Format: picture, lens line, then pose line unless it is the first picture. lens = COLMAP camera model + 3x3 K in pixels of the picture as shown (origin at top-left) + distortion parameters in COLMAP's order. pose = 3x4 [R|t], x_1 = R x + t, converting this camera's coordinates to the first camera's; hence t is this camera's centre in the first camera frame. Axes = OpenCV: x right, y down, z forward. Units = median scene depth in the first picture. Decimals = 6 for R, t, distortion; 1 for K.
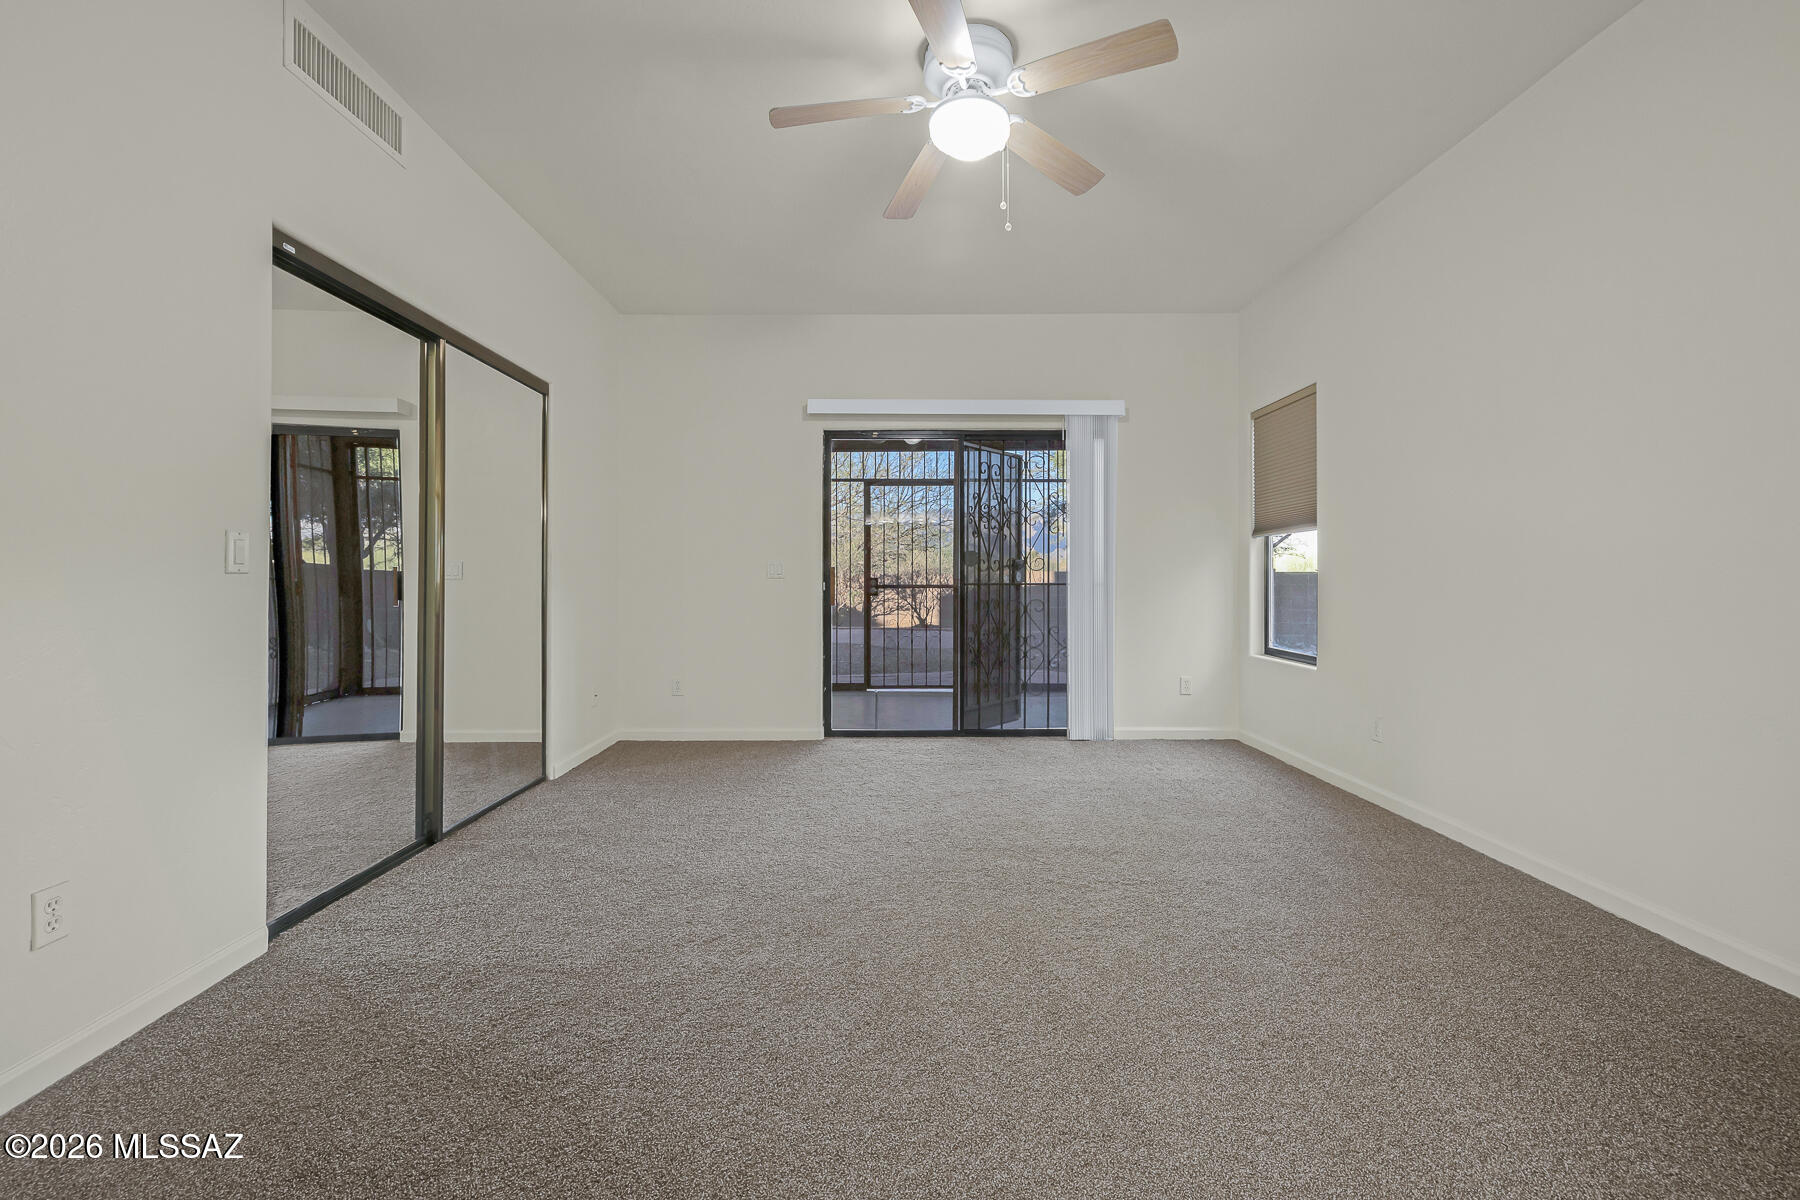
lens RADIAL K [[766.5, 0, 881.1], [0, 766.5, 587.4], [0, 0, 1]] dist [0.007626, 0.000014]
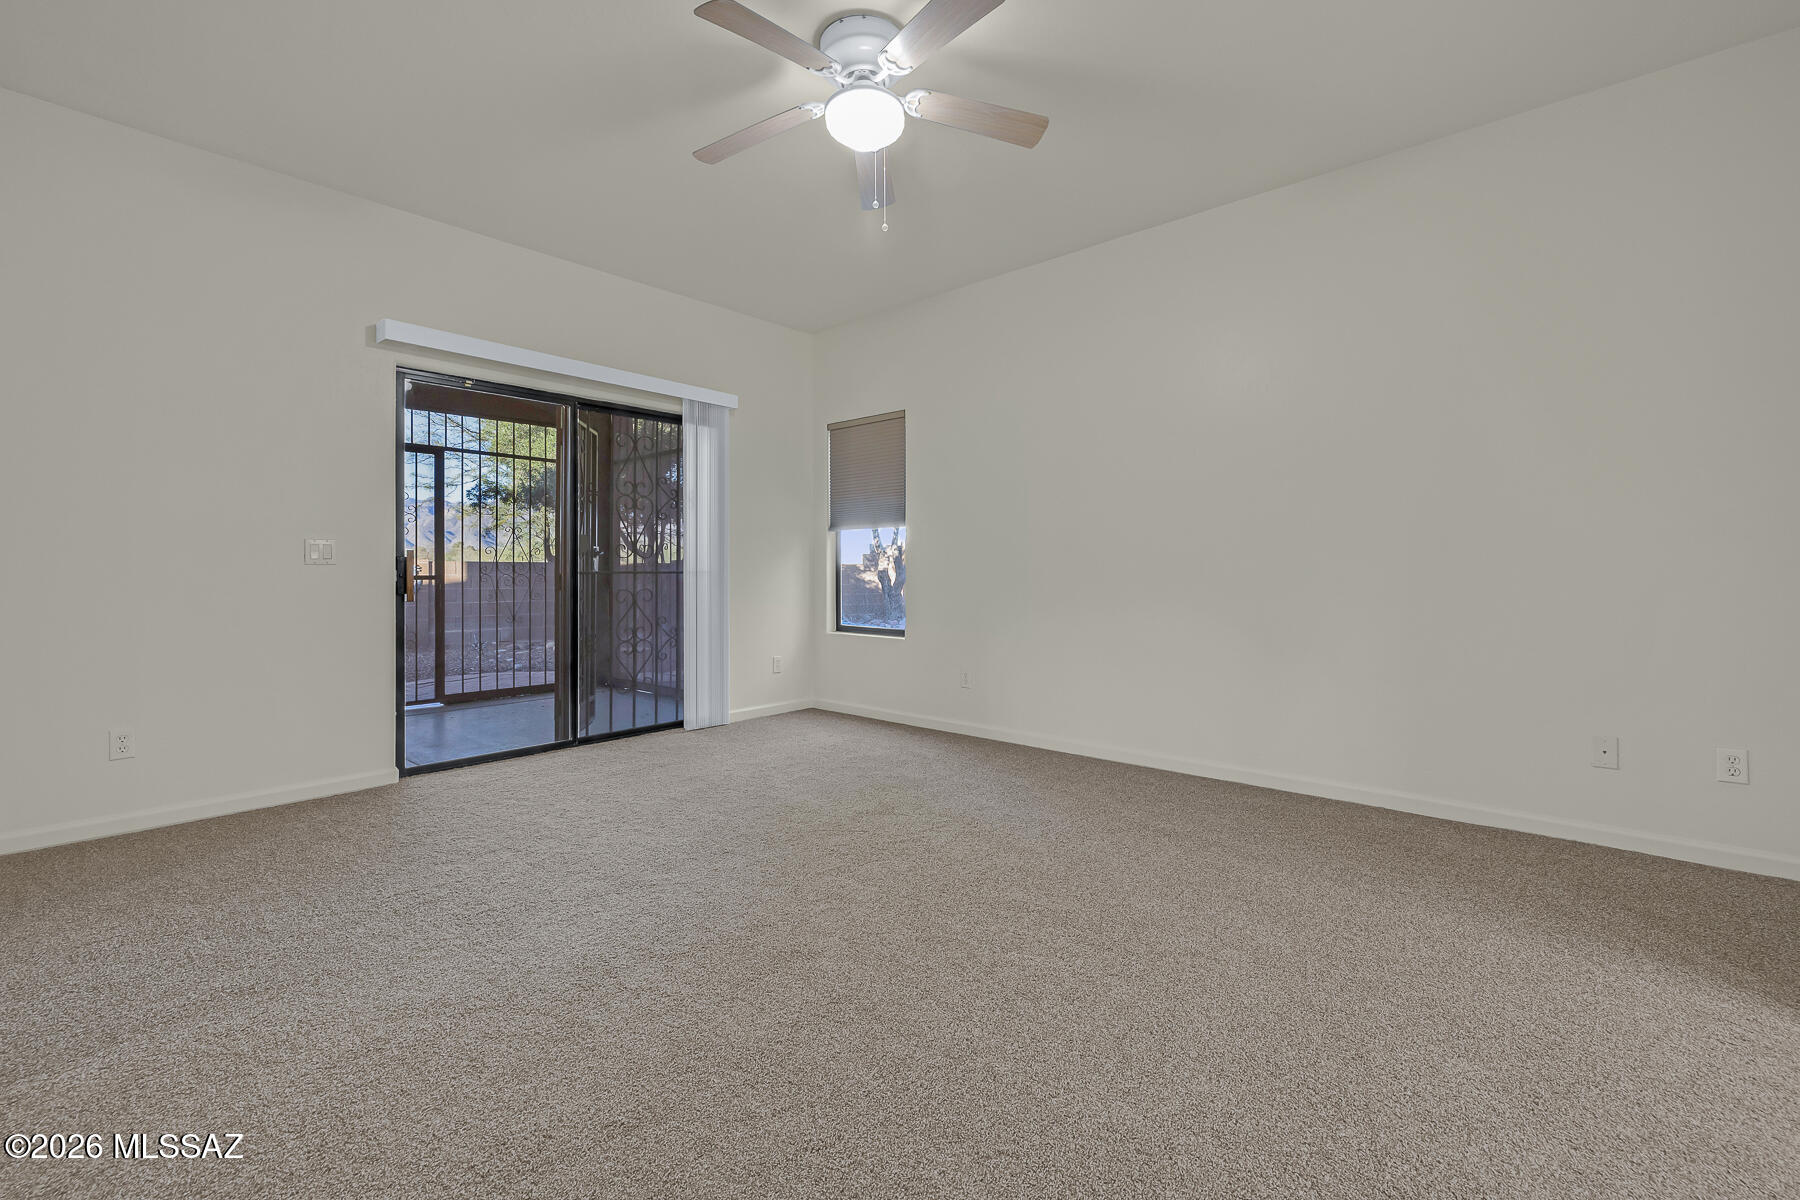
lens RADIAL K [[766.5, 0, 881.1], [0, 766.5, 587.4], [0, 0, 1]] dist [0.007626, 0.000014]
pose [[0.669535, -0.017294, 0.742579, -0.322639], [0.012658, 0.999849, 0.011872, 0.006436], [-0.742672, 0.001451, 0.669653, 0.160168]]
